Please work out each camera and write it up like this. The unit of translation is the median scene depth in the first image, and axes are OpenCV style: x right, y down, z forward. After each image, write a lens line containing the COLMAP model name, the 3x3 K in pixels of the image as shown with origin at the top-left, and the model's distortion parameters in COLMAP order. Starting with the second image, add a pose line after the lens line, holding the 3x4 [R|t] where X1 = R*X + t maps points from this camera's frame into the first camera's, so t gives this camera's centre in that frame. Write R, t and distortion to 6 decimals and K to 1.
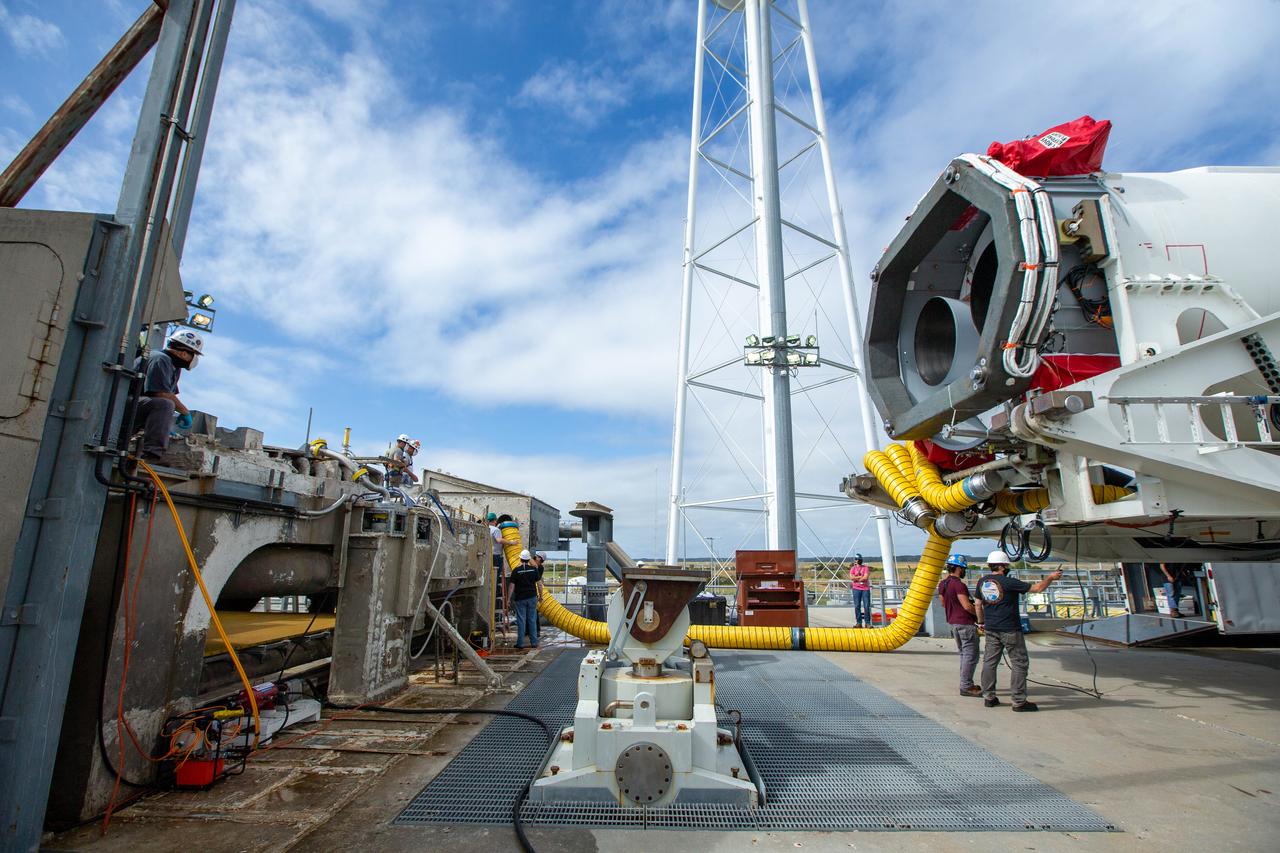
lens RADIAL K [[586.0, 0, 640.0], [0, 586.0, 426.5], [0, 0, 1]] dist [-0.000052, -0.000033]
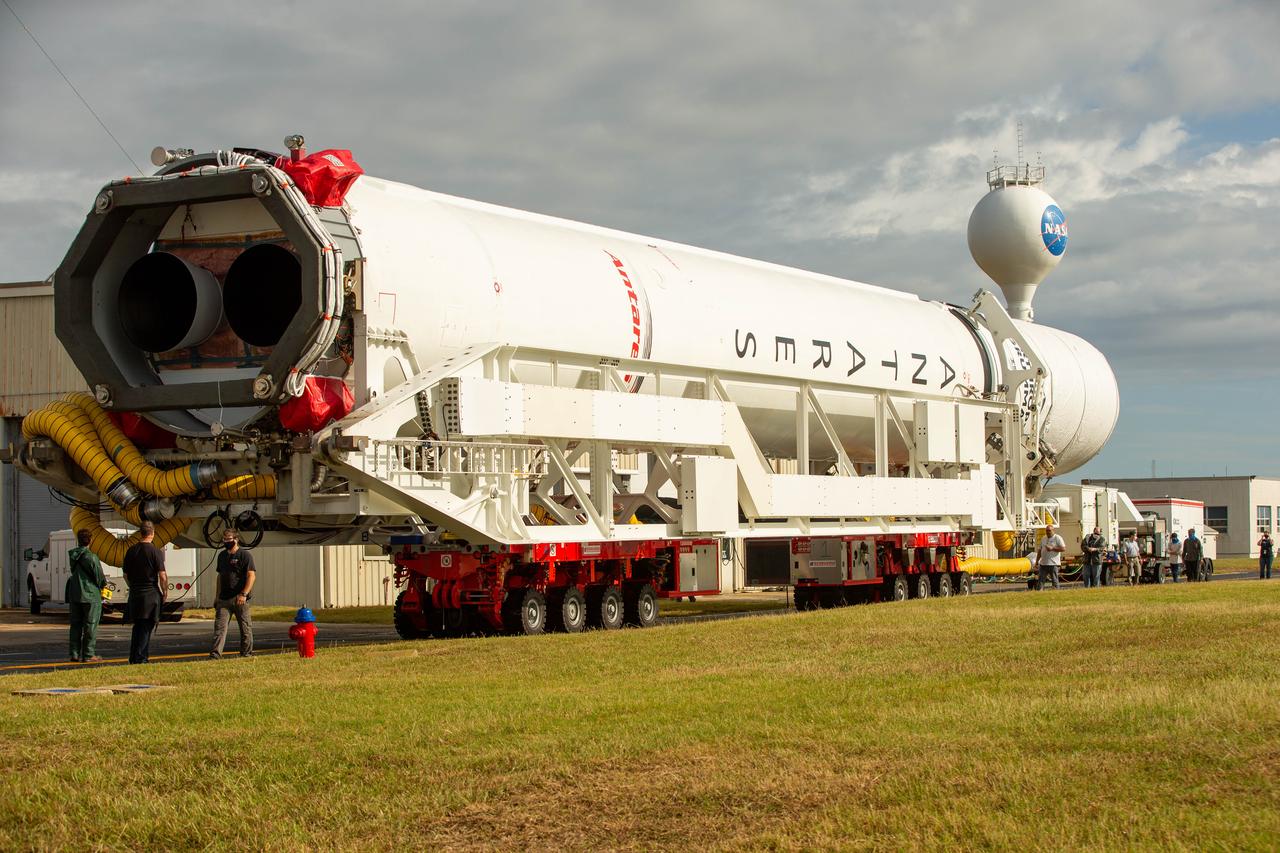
lens RADIAL K [[2594.8, 0, 640.0], [0, 2594.8, 426.5], [0, 0, 1]] dist [-0.240289, -0.268595]
pose [[0.452441, 0.024953, 0.891445, -3.695873], [-0.187187, 0.979997, 0.067573, -0.511442], [-0.871928, -0.197440, 0.448062, -1.961079]]
